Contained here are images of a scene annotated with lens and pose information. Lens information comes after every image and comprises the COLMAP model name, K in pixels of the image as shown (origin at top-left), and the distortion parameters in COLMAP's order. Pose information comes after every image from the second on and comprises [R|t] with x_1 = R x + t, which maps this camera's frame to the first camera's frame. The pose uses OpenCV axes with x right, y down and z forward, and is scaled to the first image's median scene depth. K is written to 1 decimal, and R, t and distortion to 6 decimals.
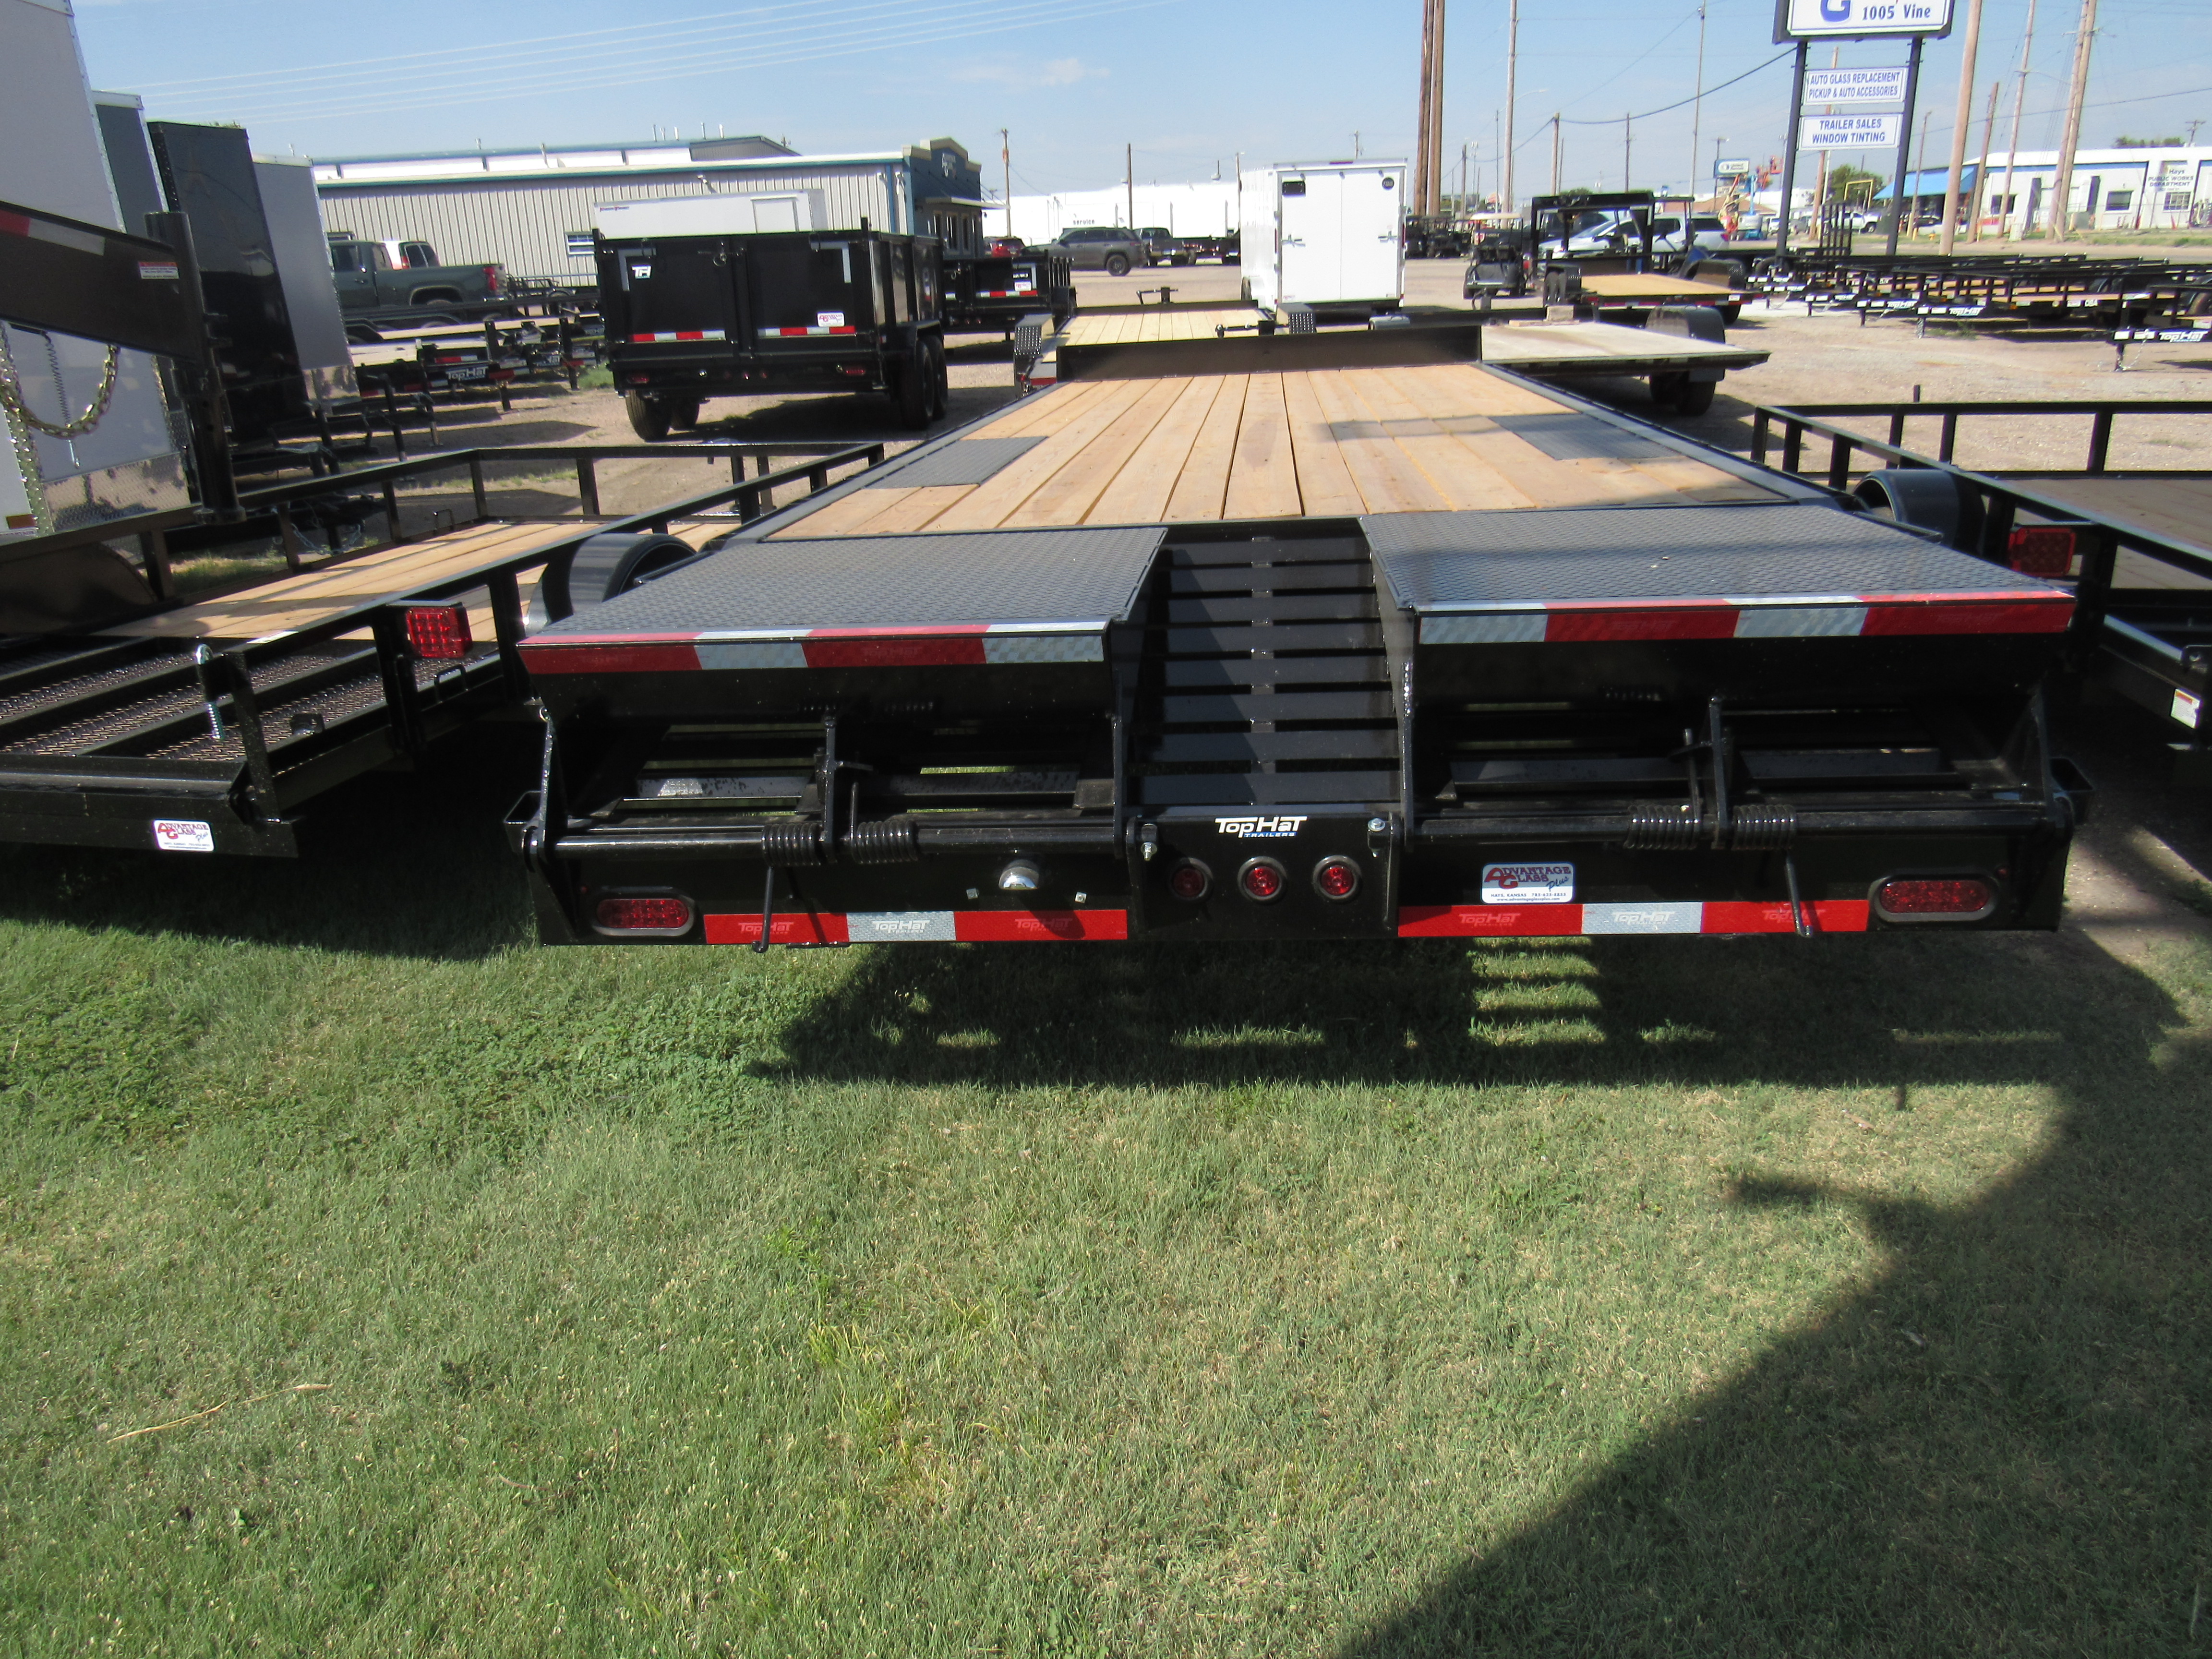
lens RADIAL K [[1567.6, 0, 1106.0], [0, 1567.6, 829.5], [0, 0, 1]] dist [-0.030307, 0.007015]
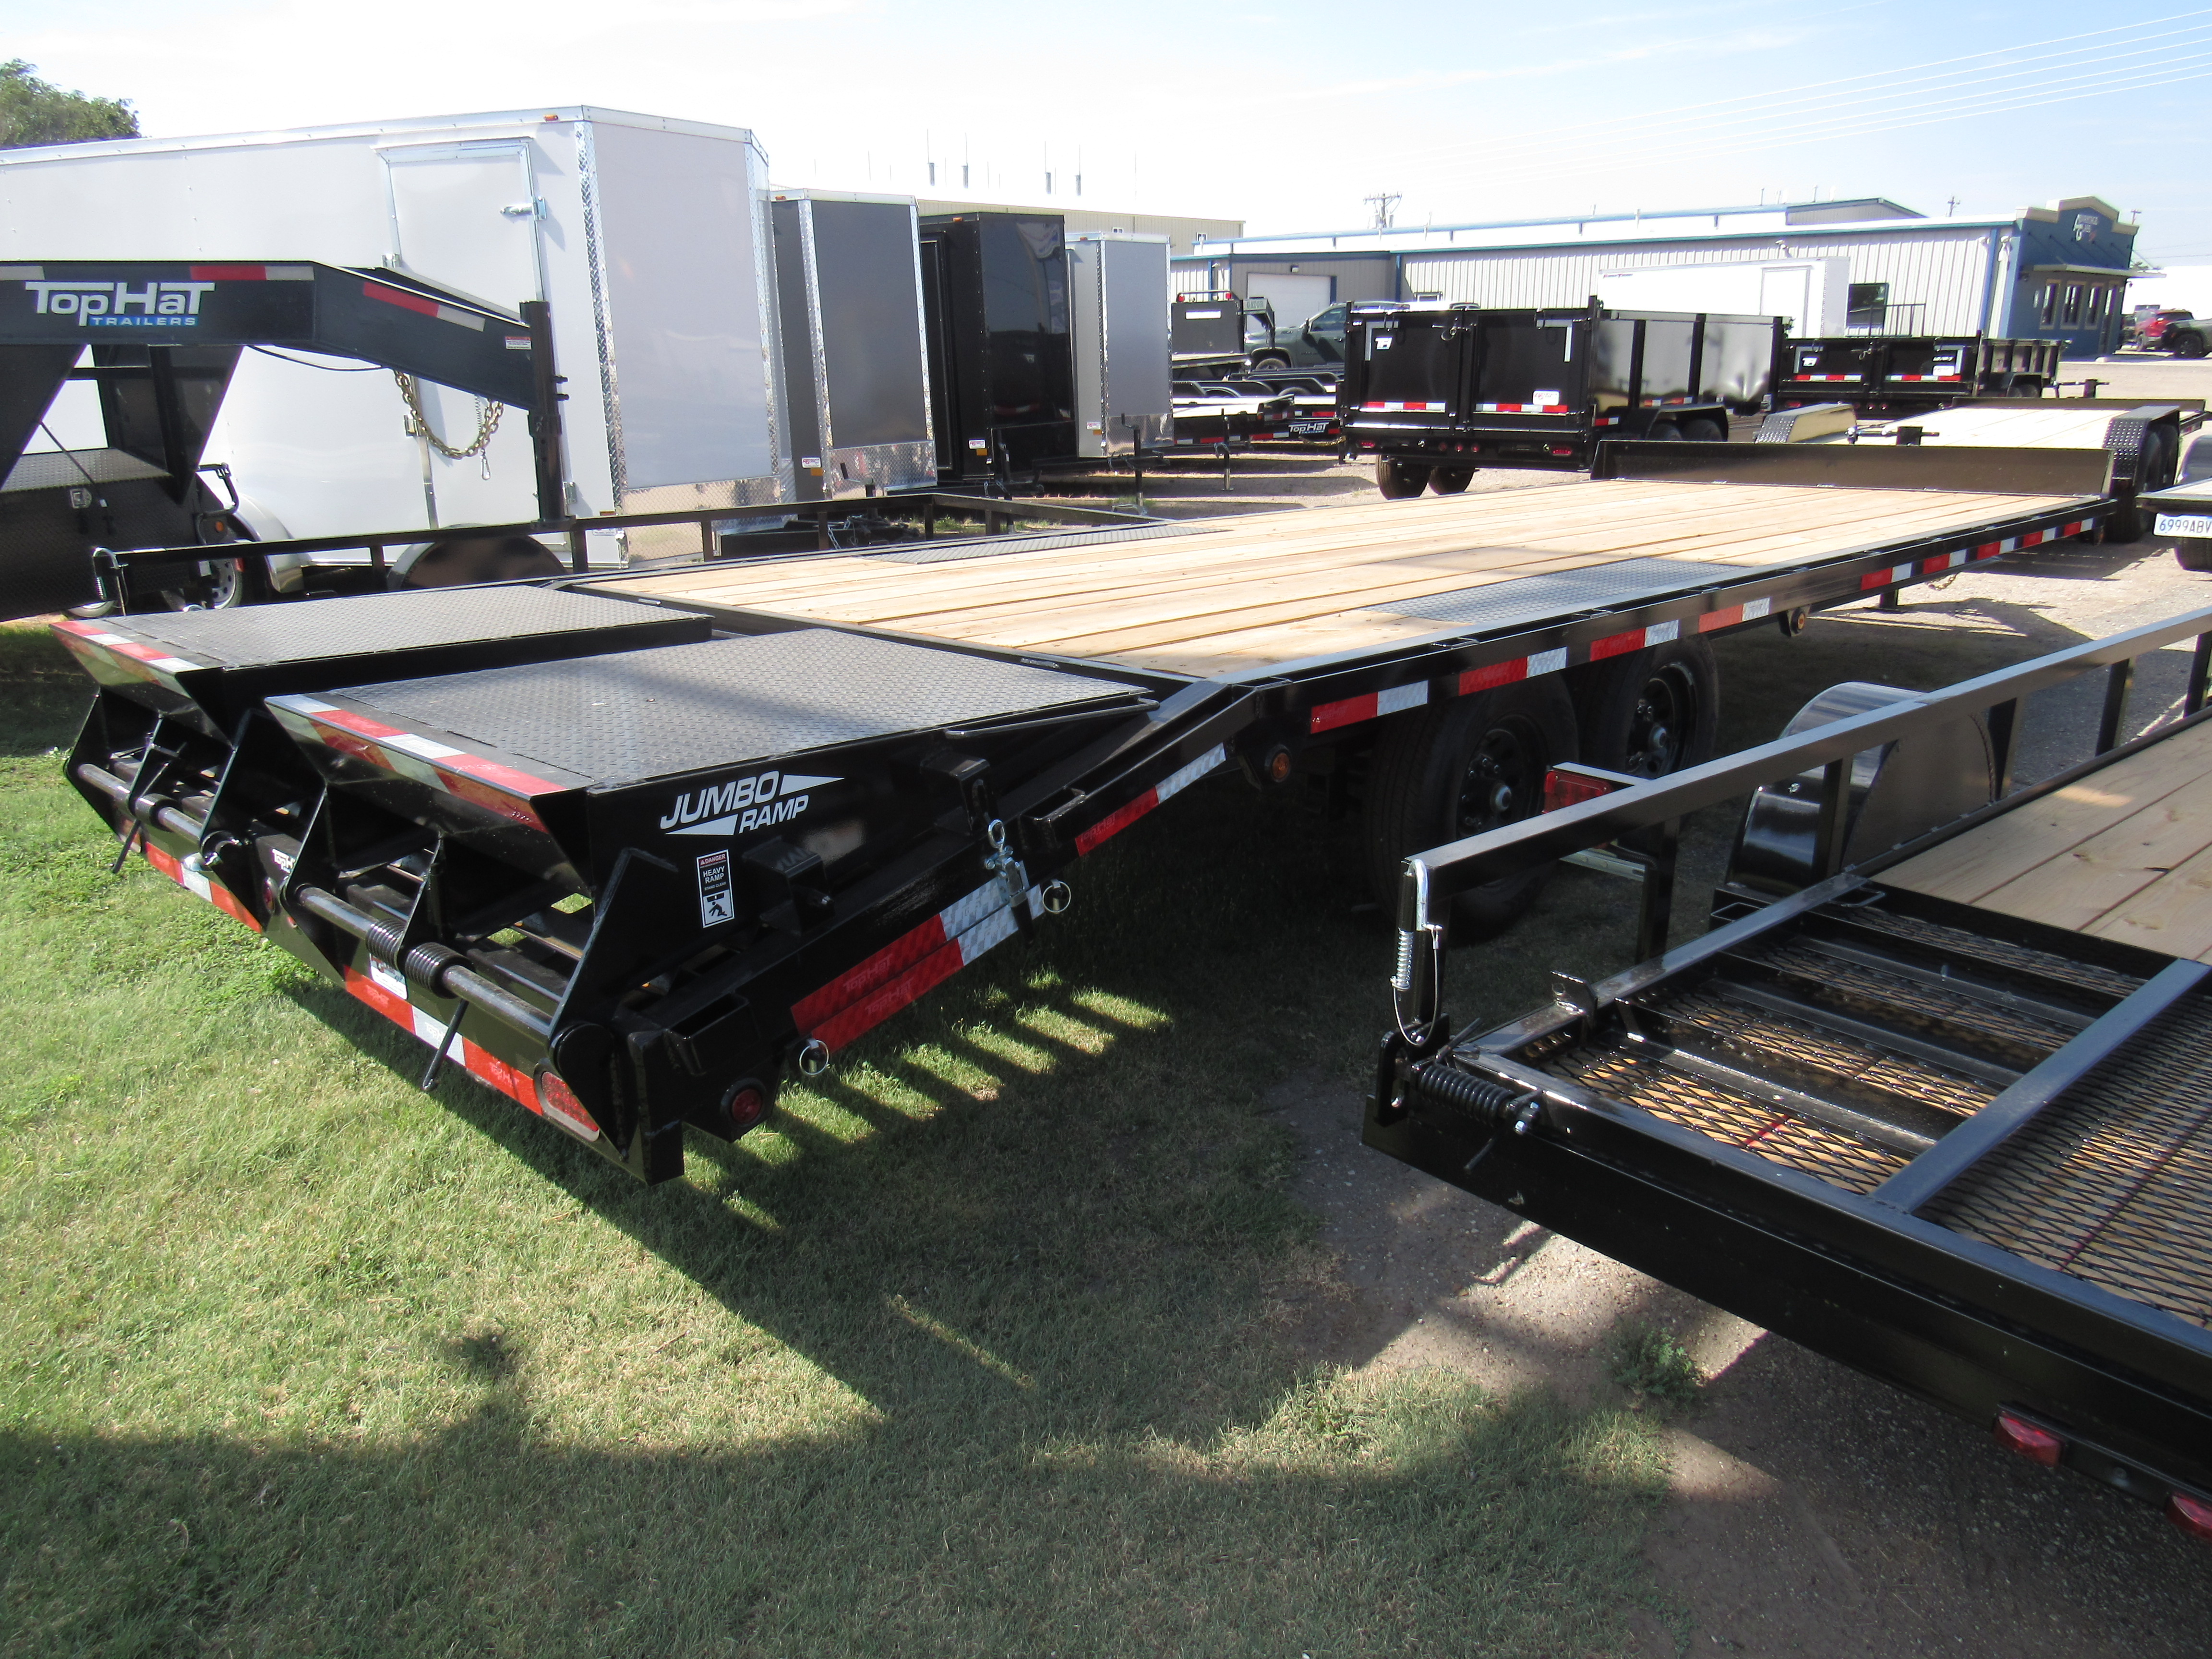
lens RADIAL K [[1556.8, 0, 1106.0], [0, 1556.8, 829.5], [0, 0, 1]] dist [-0.015145, 0.004573]
pose [[0.785817, 0.209631, -0.581848, 0.218434], [-0.229179, 0.972526, 0.040867, -0.037692], [0.574429, 0.101234, 0.812270, 0.072558]]
